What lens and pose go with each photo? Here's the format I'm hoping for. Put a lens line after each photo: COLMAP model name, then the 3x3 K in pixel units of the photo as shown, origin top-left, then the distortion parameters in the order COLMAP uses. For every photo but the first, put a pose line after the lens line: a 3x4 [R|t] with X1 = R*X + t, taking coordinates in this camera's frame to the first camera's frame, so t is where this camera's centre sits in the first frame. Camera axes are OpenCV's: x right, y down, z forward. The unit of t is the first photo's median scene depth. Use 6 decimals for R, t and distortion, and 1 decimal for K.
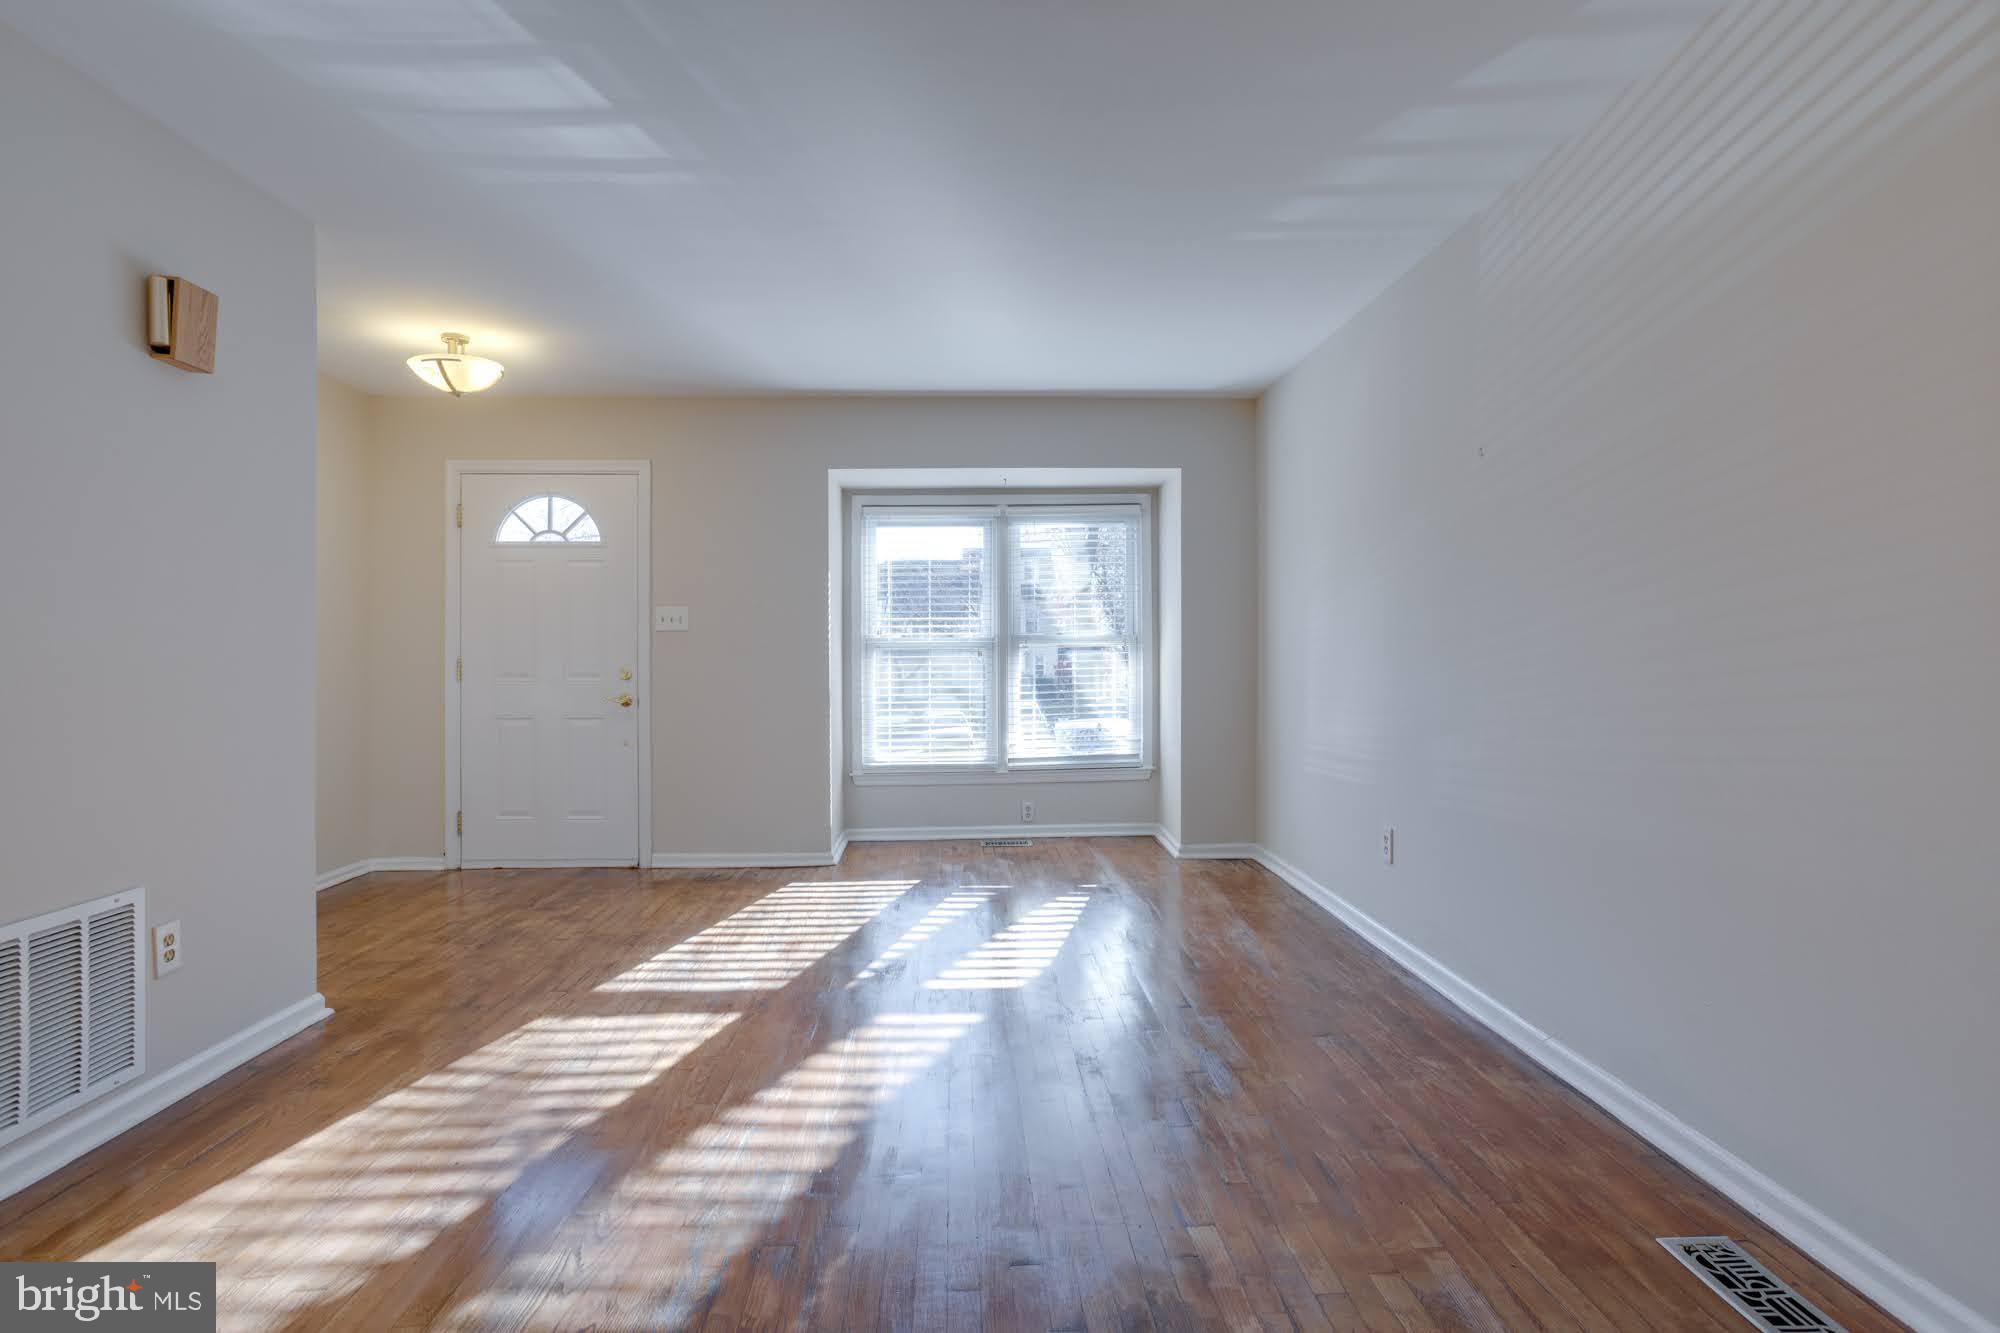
lens RADIAL K [[971.3, 0, 1006.5], [0, 971.3, 654.2], [0, 0, 1]] dist [-0.024816, 0.014057]
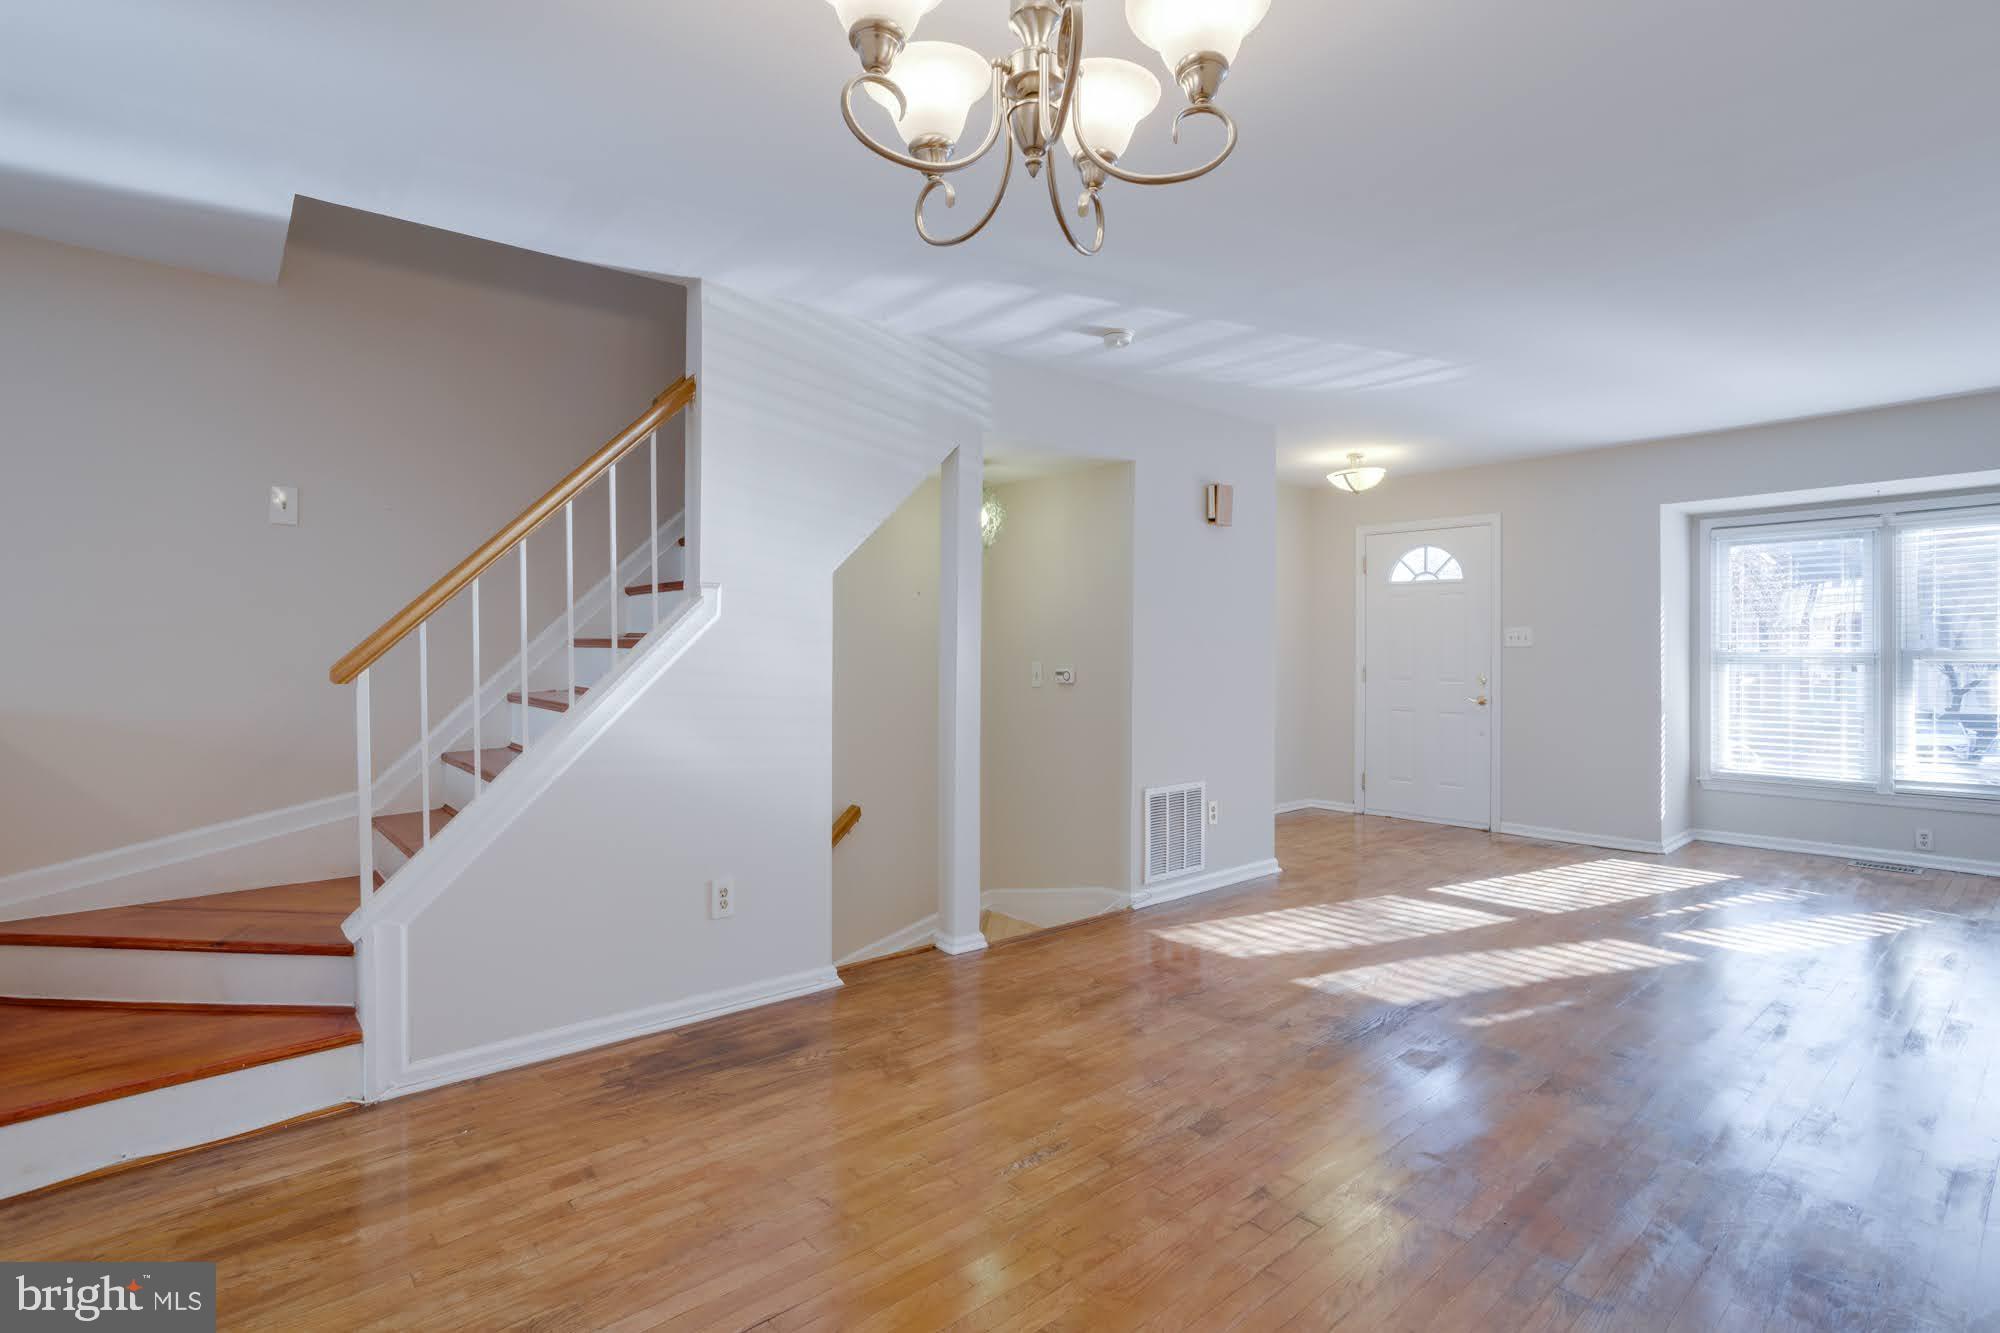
lens RADIAL K [[971.3, 0, 1017.9], [0, 971.3, 653.4], [0, 0, 1]] dist [-0.024816, 0.014057]
pose [[0.627861, 0.009569, -0.778267, 0.331441], [-0.004106, 0.999951, 0.008983, -0.035888], [0.778315, -0.002445, 0.627869, -0.435719]]
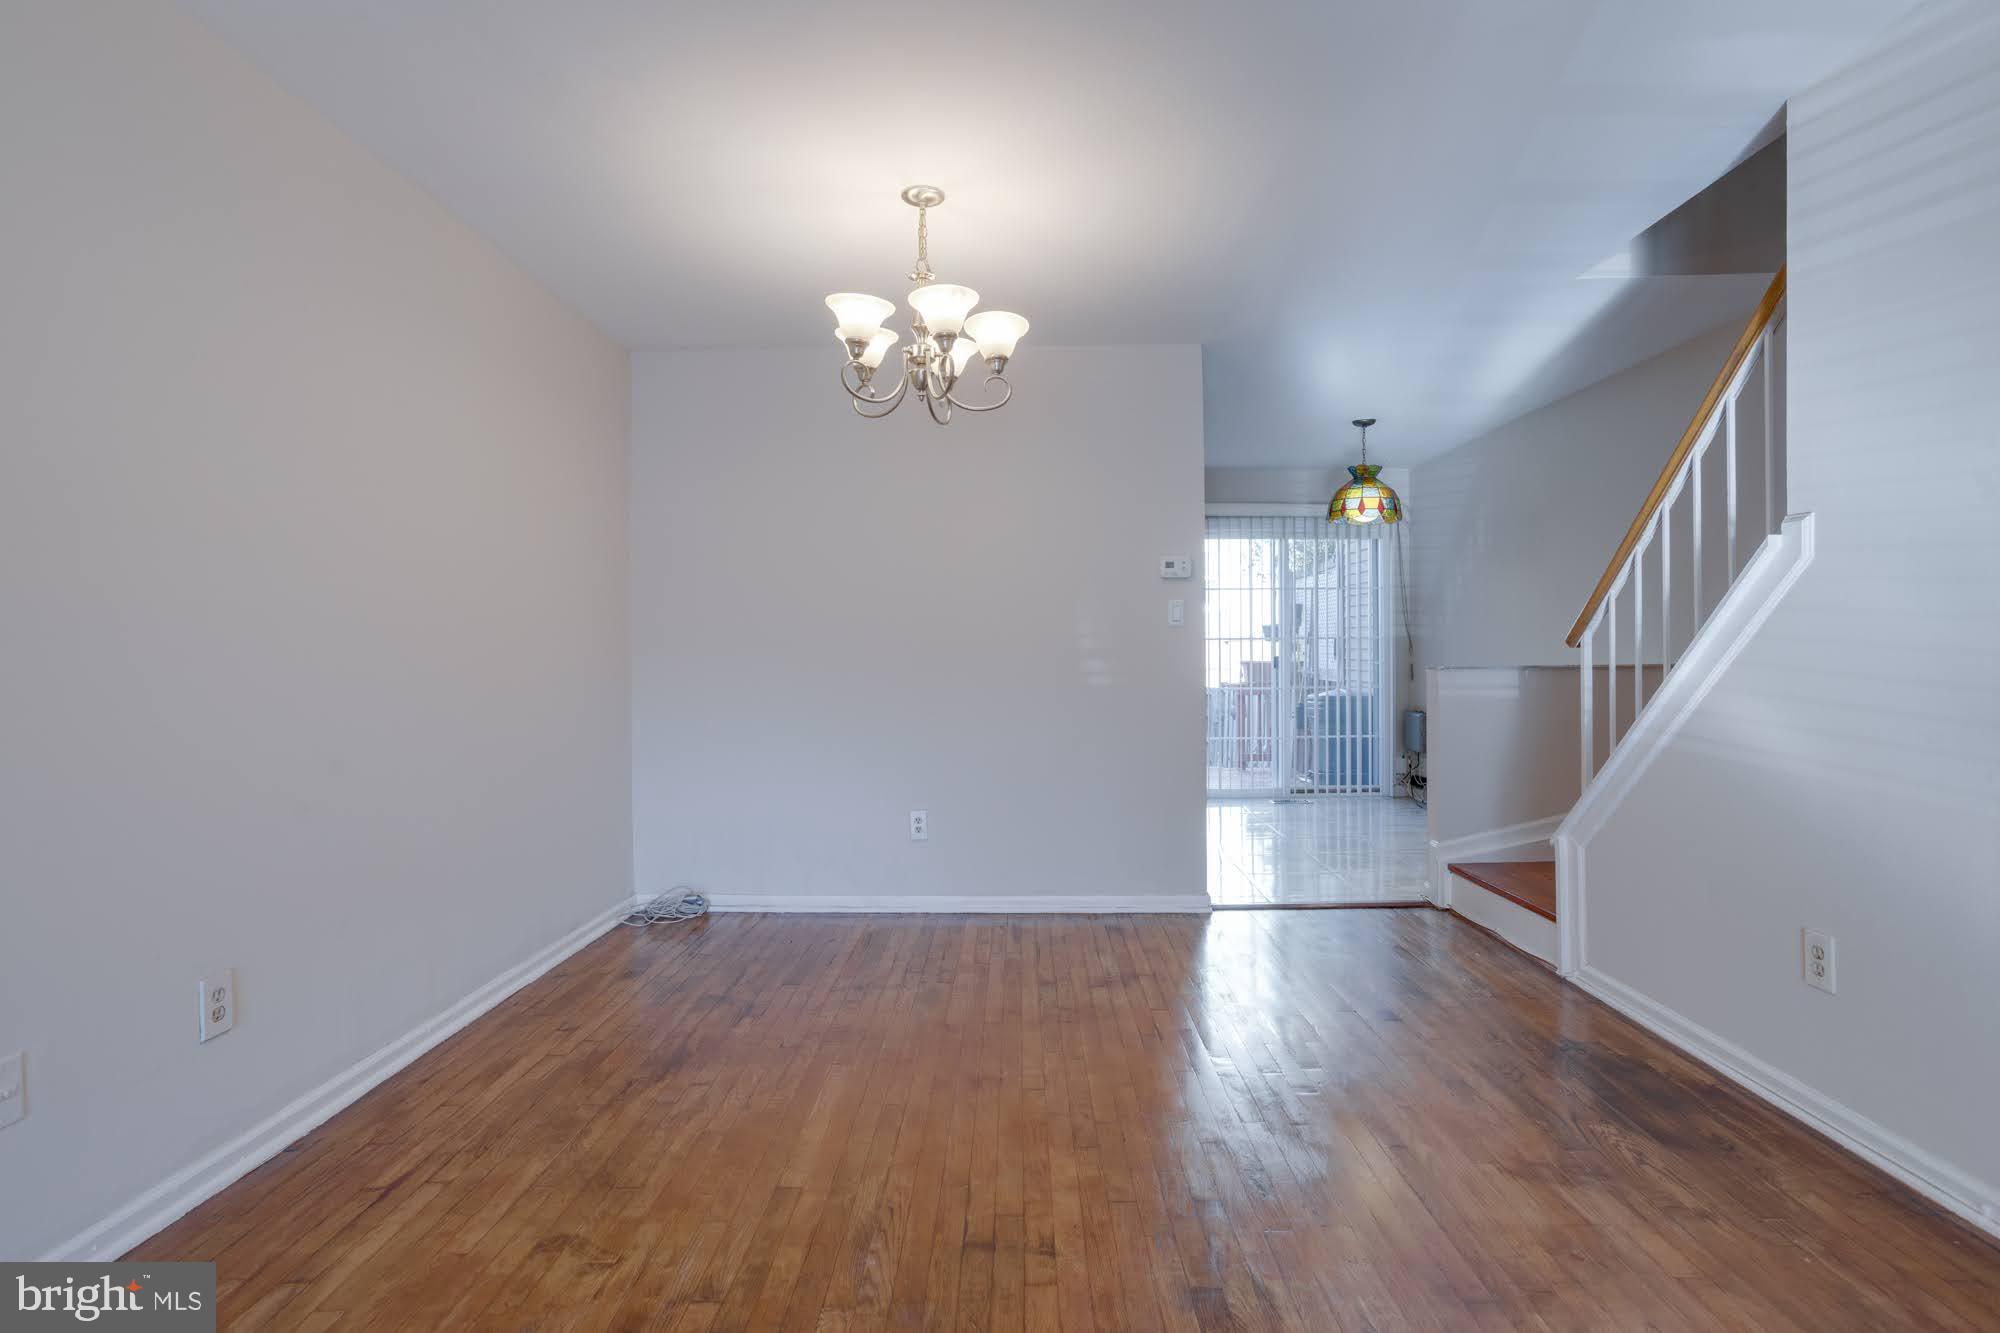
lens RADIAL K [[971.3, 0, 1006.0], [0, 971.3, 660.6], [0, 0, 1]] dist [-0.024816, 0.014057]
pose [[-0.998294, 0.007193, 0.057948, -0.064256], [0.007529, 0.999956, 0.005580, 0.000504], [-0.057905, 0.006007, -0.998304, 0.601625]]
